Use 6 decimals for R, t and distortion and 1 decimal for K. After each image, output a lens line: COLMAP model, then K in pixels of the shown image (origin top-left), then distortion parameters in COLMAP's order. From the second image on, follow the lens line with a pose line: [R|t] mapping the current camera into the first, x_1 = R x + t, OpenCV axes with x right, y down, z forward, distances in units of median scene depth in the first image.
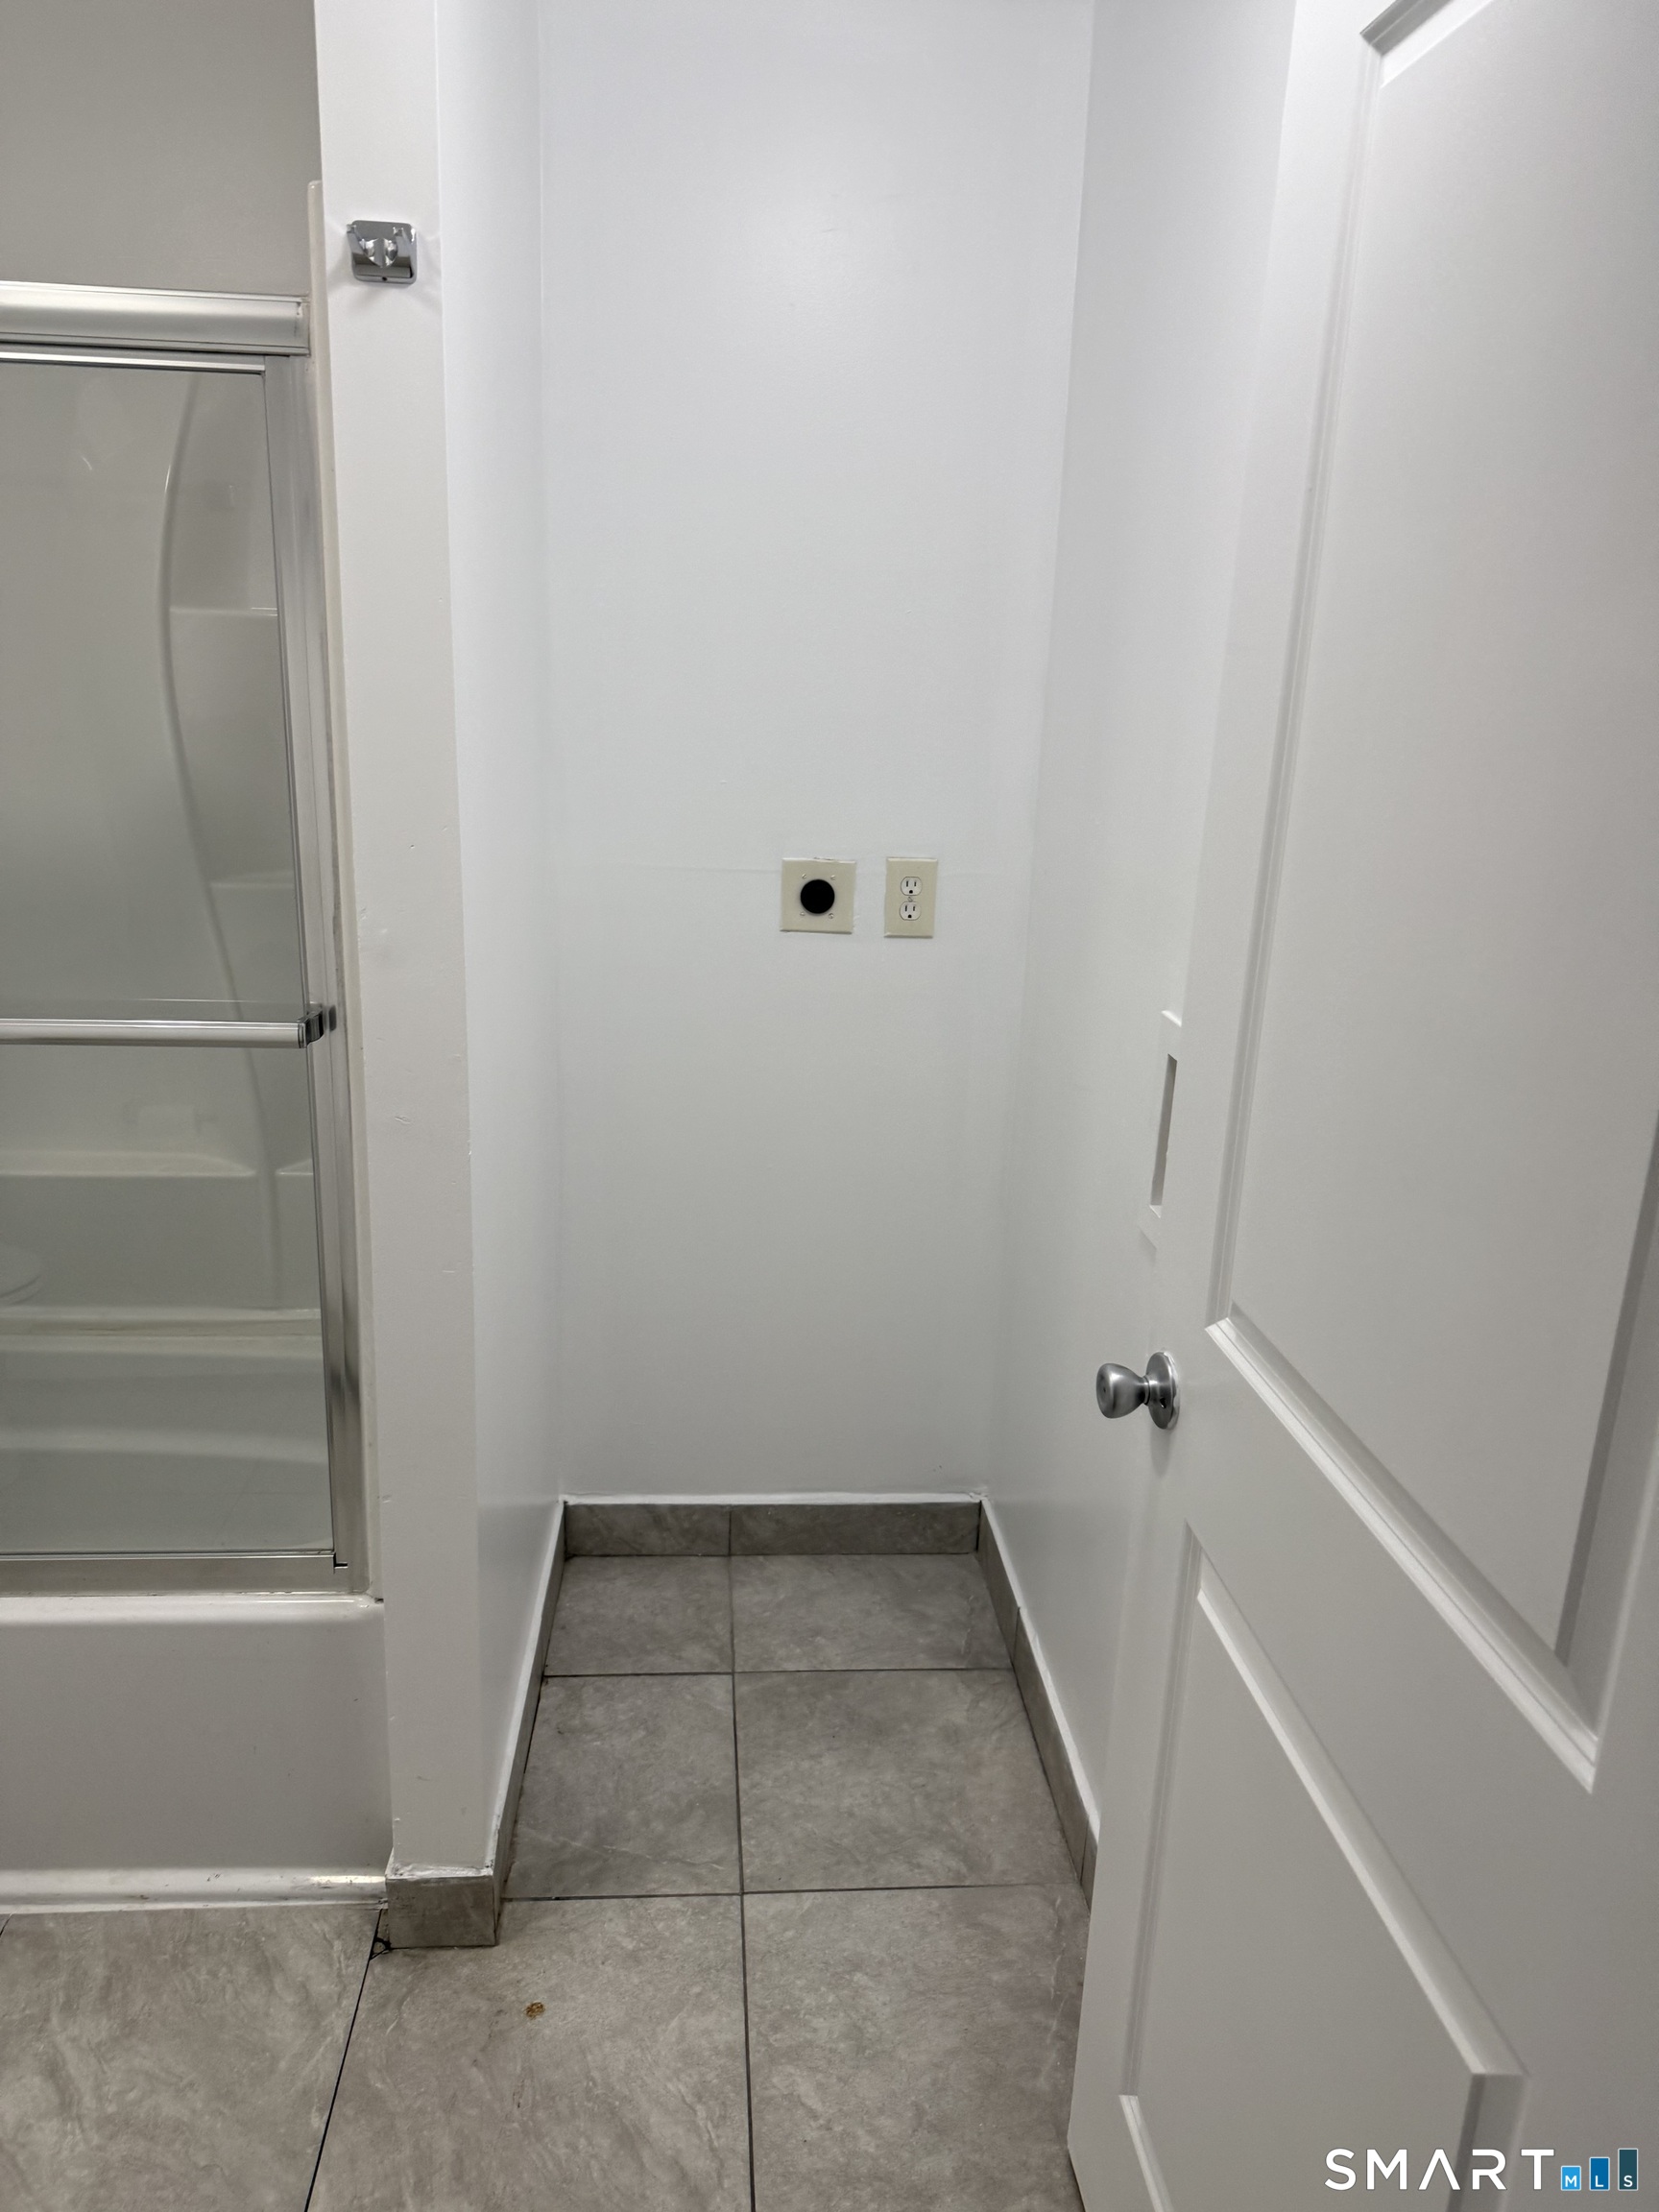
lens RADIAL K [[1558.4, 0, 829.5], [0, 1558.4, 1106.0], [0, 0, 1]] dist [-0.005182, -0.000281]
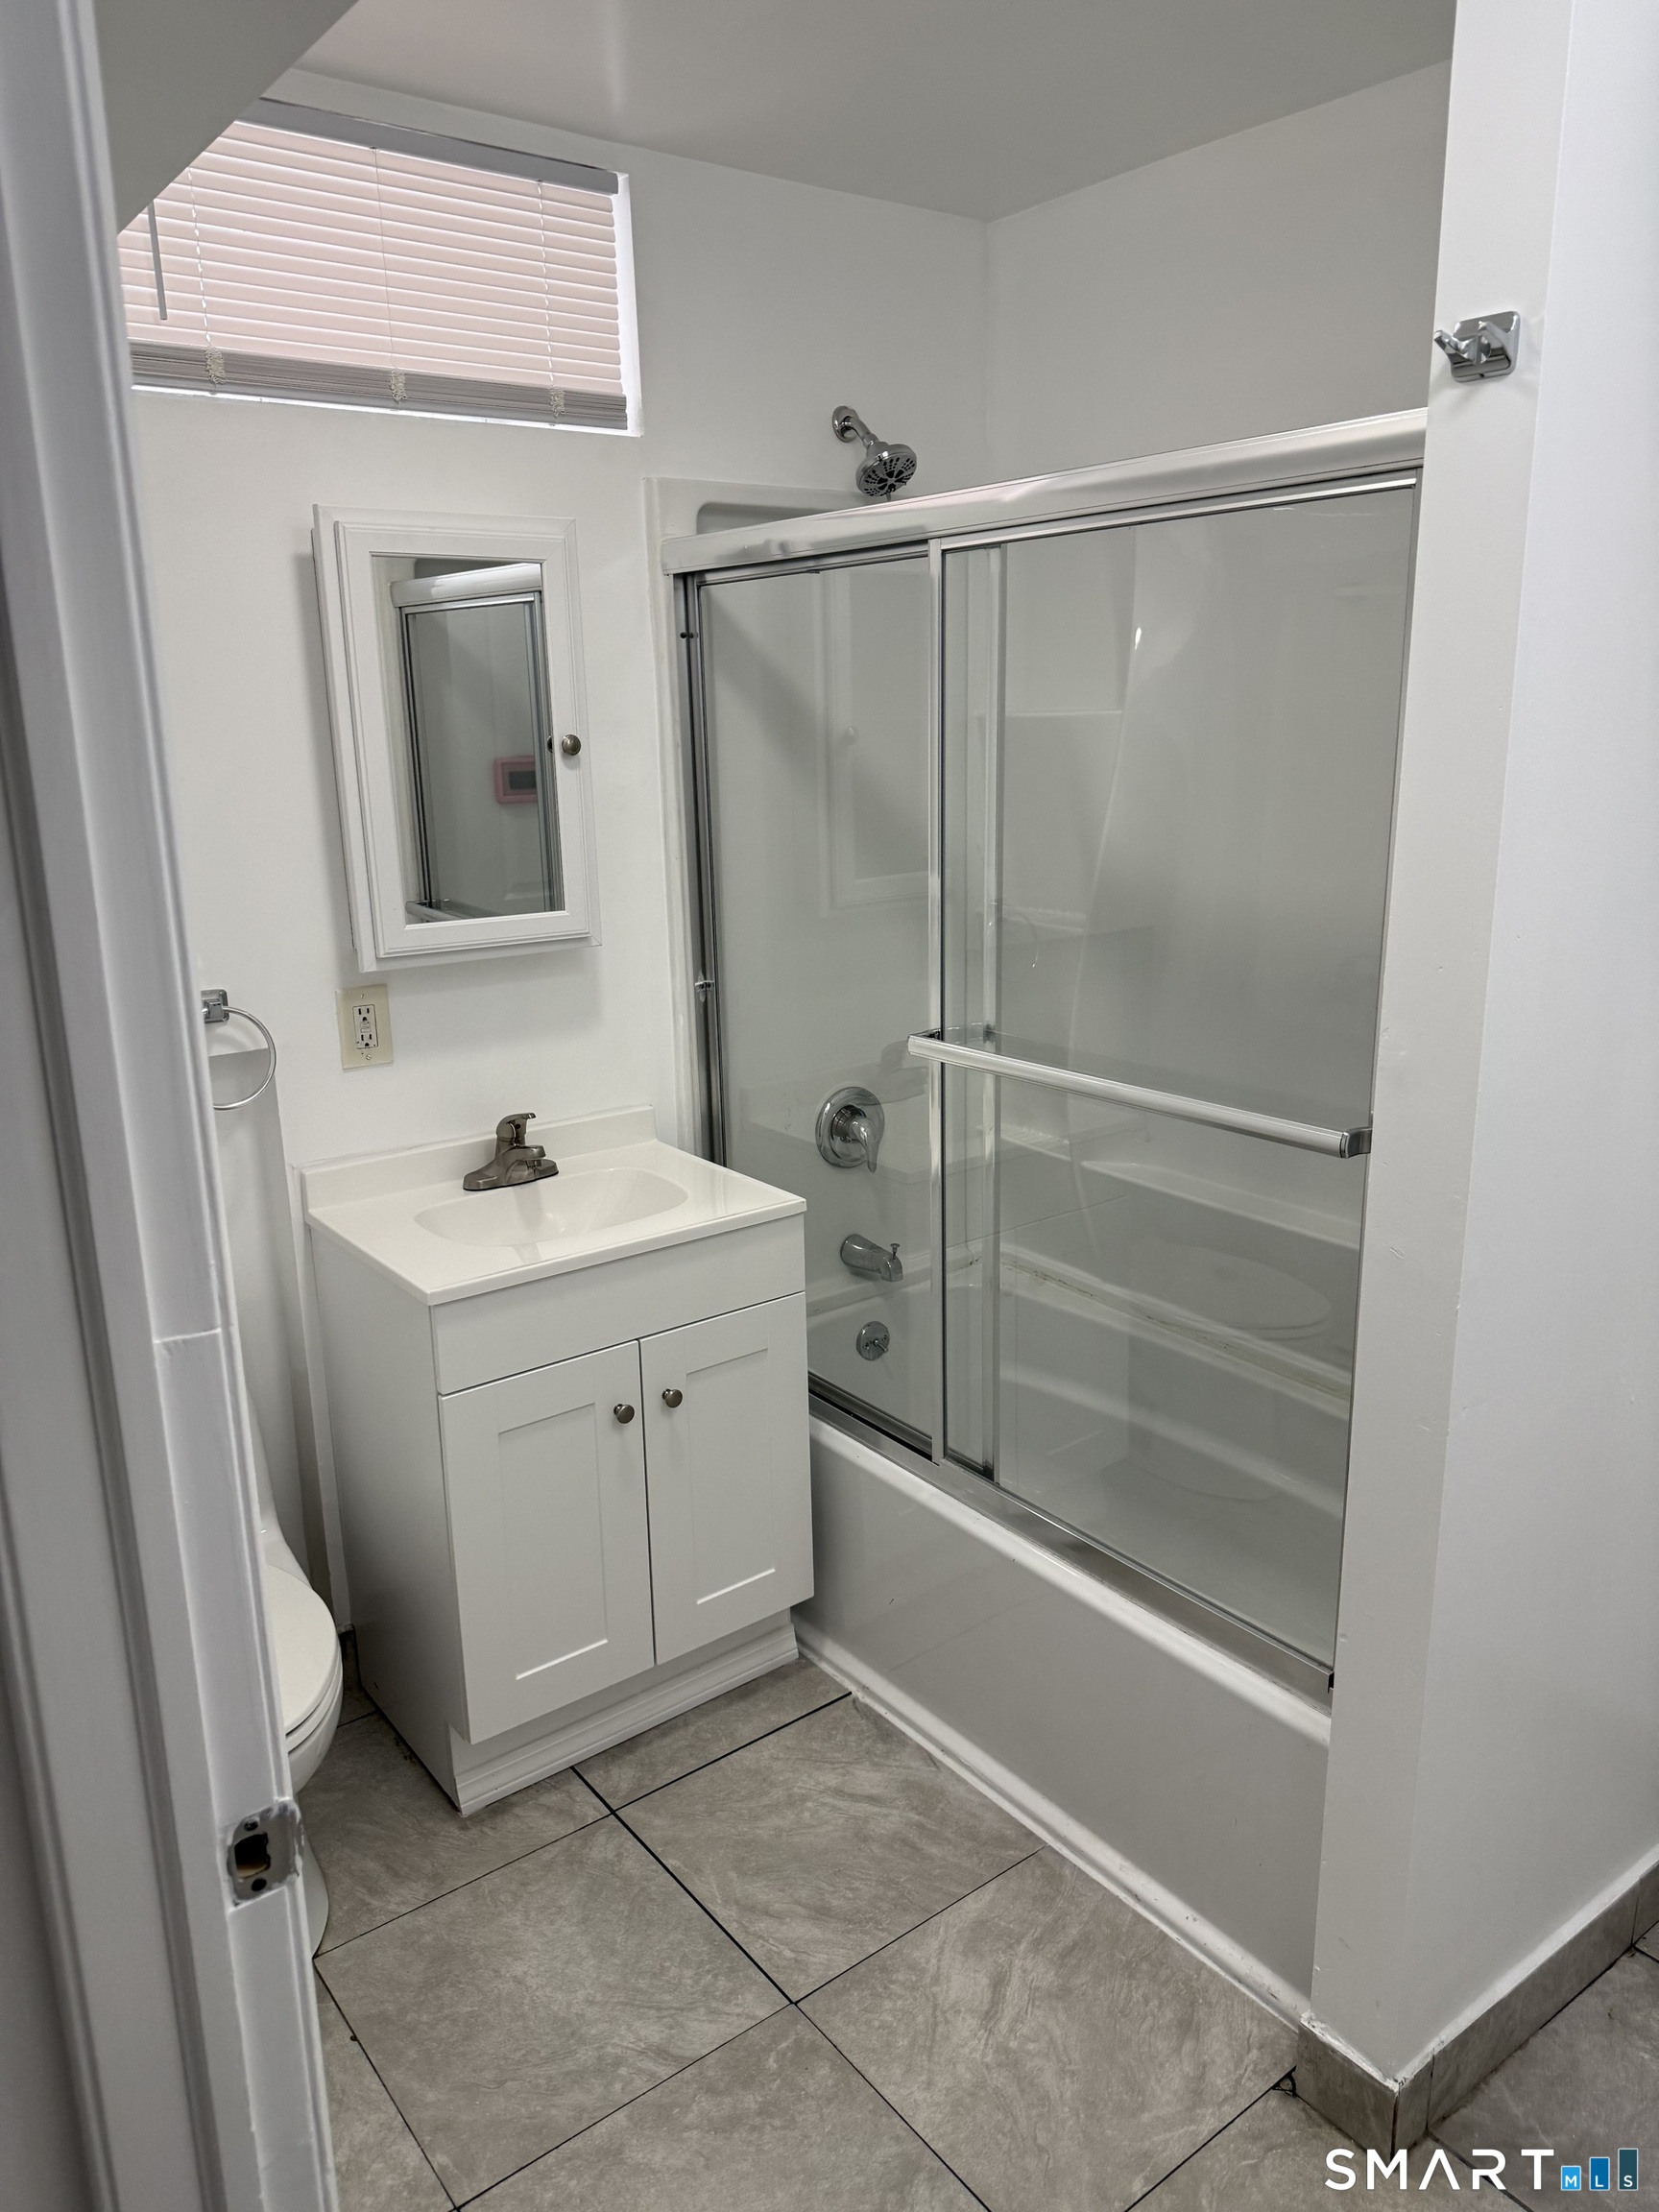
lens RADIAL K [[1558.4, 0, 829.5], [0, 1558.4, 1106.0], [0, 0, 1]] dist [-0.005182, -0.000281]
pose [[0.550577, 0.165269, -0.818261, 0.259070], [-0.198715, 0.977977, 0.063821, -0.061732], [0.810788, 0.127463, 0.571294, 0.151372]]
